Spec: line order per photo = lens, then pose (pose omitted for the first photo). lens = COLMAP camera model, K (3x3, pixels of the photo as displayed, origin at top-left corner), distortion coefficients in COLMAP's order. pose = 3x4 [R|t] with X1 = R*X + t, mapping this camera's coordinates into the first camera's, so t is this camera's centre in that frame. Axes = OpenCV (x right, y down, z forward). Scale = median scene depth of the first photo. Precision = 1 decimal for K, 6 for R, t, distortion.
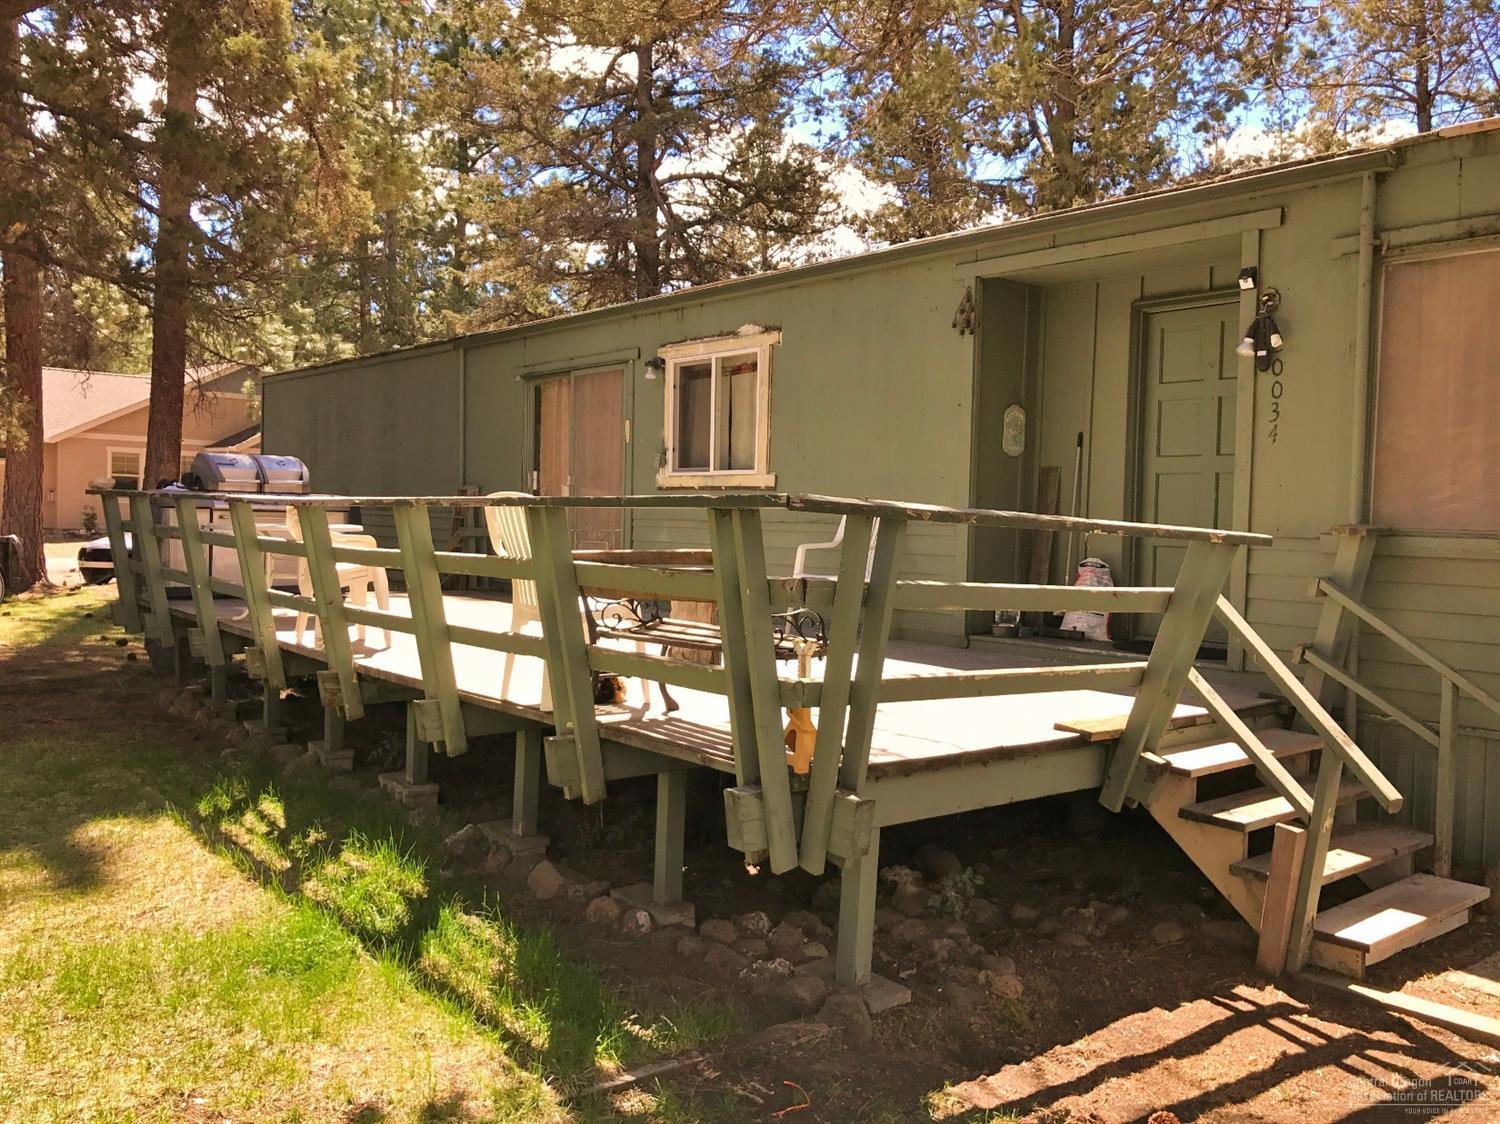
lens RADIAL K [[1216.6, 0, 750.9], [0, 1216.6, 563.0], [0, 0, 1]] dist [-0.000975, -0.000752]
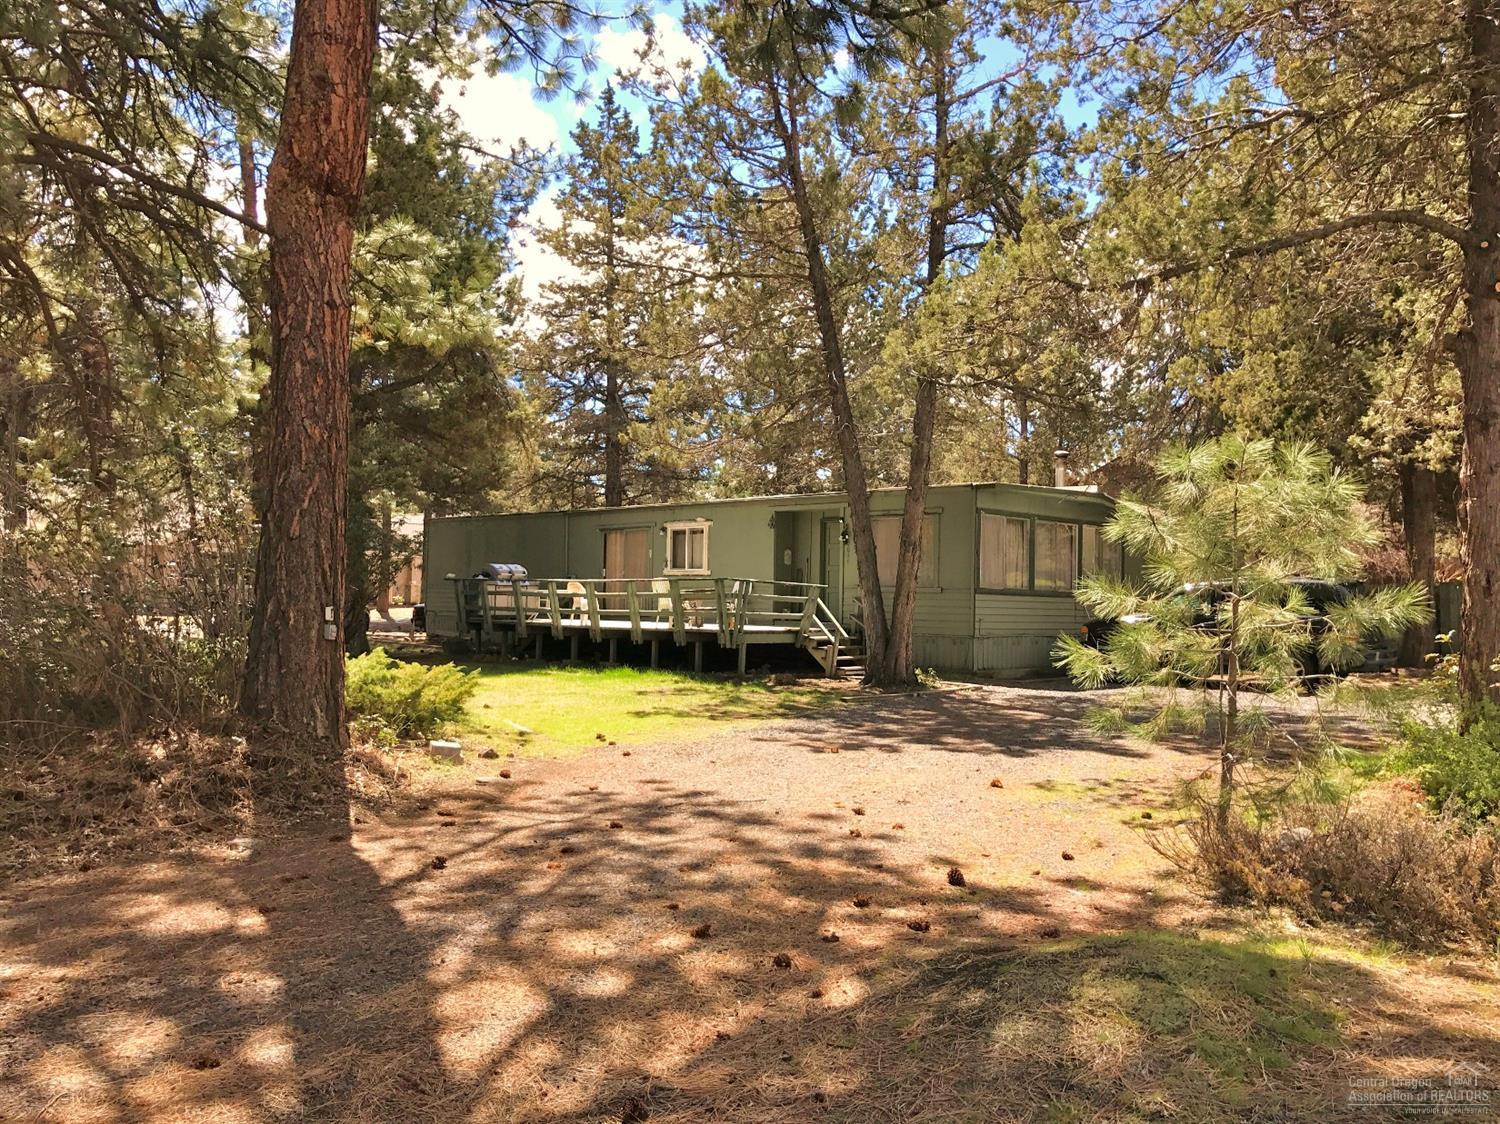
lens RADIAL K [[1216.6, 0, 750.1], [0, 1216.6, 563.2], [0, 0, 1]] dist [-0.000975, -0.000752]
pose [[0.995281, -0.014247, 0.095982, -0.162330], [0.020499, 0.997709, -0.064472, 0.095466], [-0.094843, 0.066135, 0.993293, -1.839869]]
